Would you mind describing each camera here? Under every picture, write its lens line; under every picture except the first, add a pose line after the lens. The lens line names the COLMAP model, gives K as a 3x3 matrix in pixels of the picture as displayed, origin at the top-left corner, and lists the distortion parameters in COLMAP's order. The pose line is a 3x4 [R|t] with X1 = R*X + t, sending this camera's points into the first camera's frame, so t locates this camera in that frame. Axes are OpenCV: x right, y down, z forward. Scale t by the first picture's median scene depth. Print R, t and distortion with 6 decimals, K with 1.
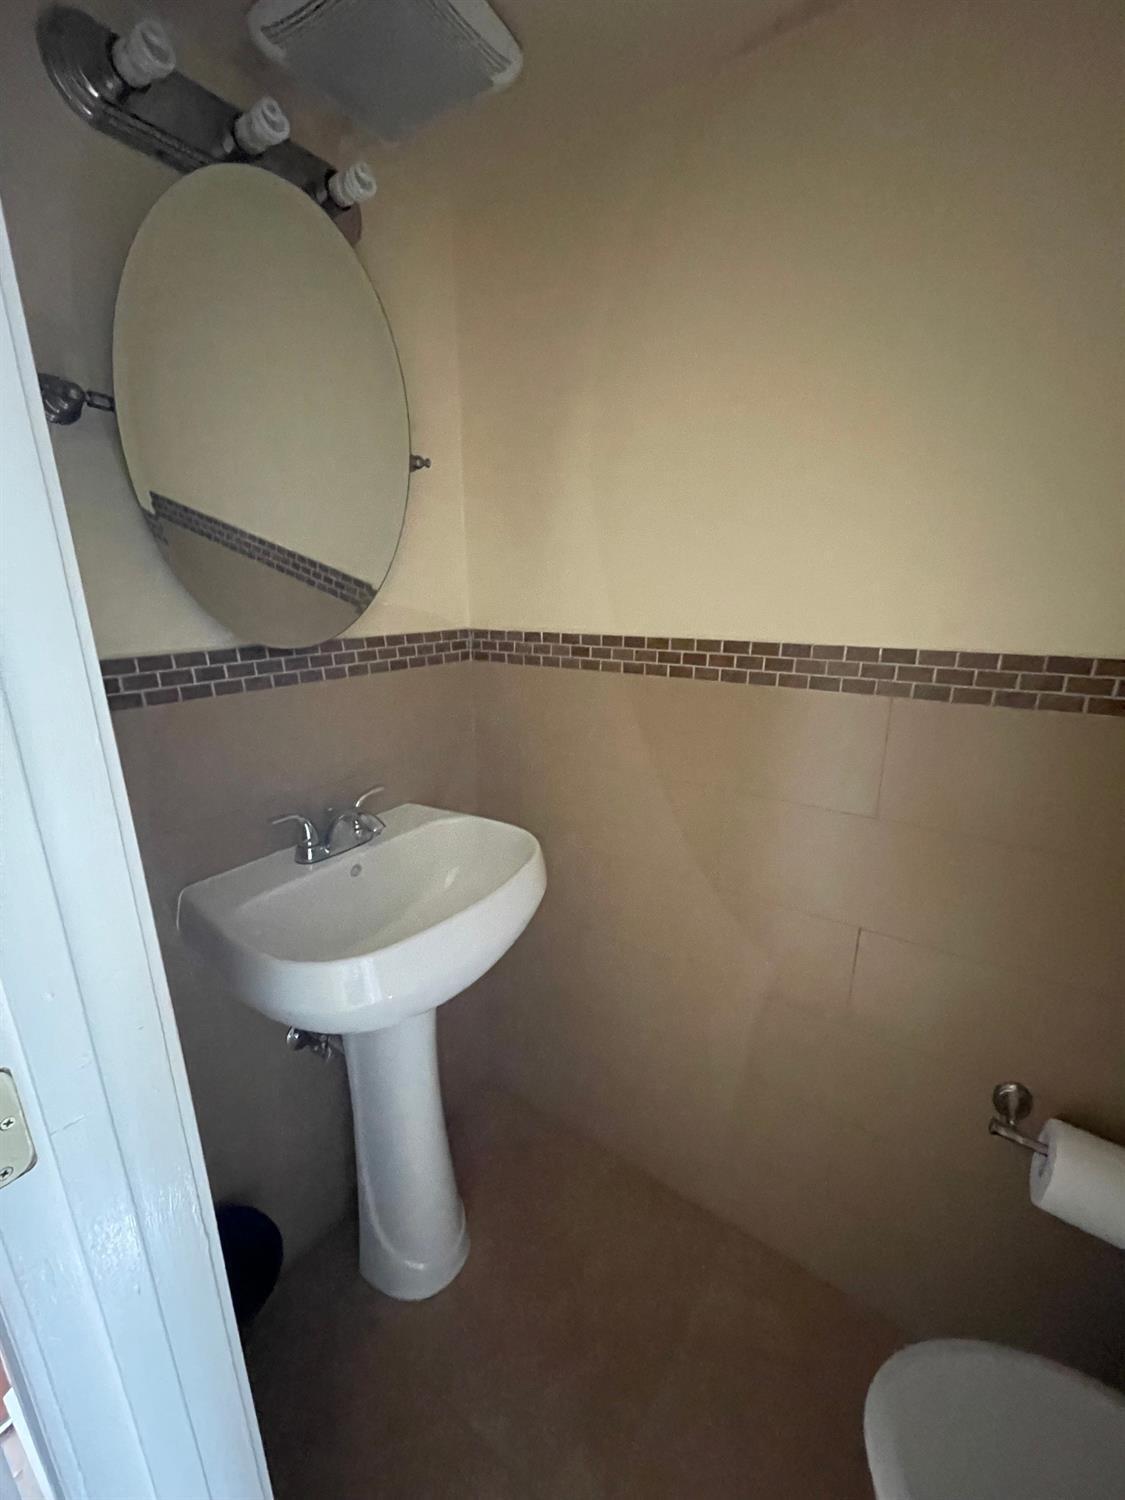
lens RADIAL K [[605.6, 0, 568.7], [0, 605.6, 753.7], [0, 0, 1]] dist [-0.002224, 0.000285]
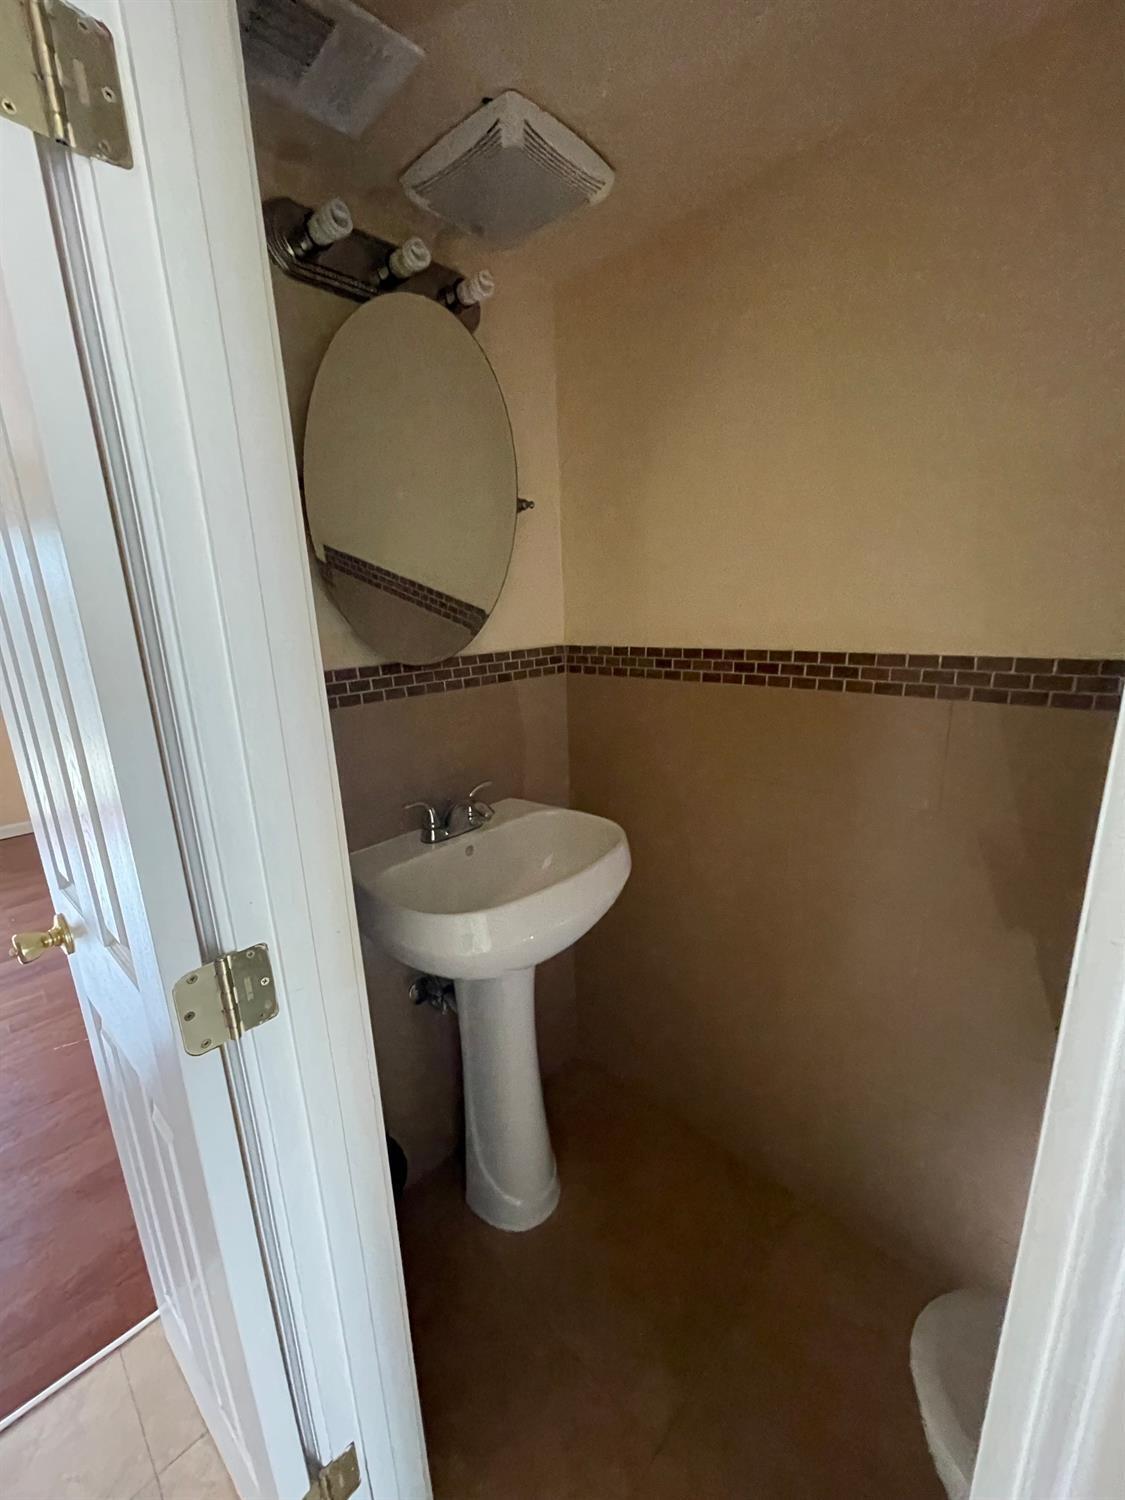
lens RADIAL K [[611.7, 0, 562.5], [0, 611.7, 750.0], [0, 0, 1]] dist [-0.012570, -0.000417]
pose [[0.987433, 0.005220, -0.157953, 0.015719], [-0.009970, 0.999521, -0.029294, 0.029024], [0.157724, 0.030500, 0.987012, -0.153644]]
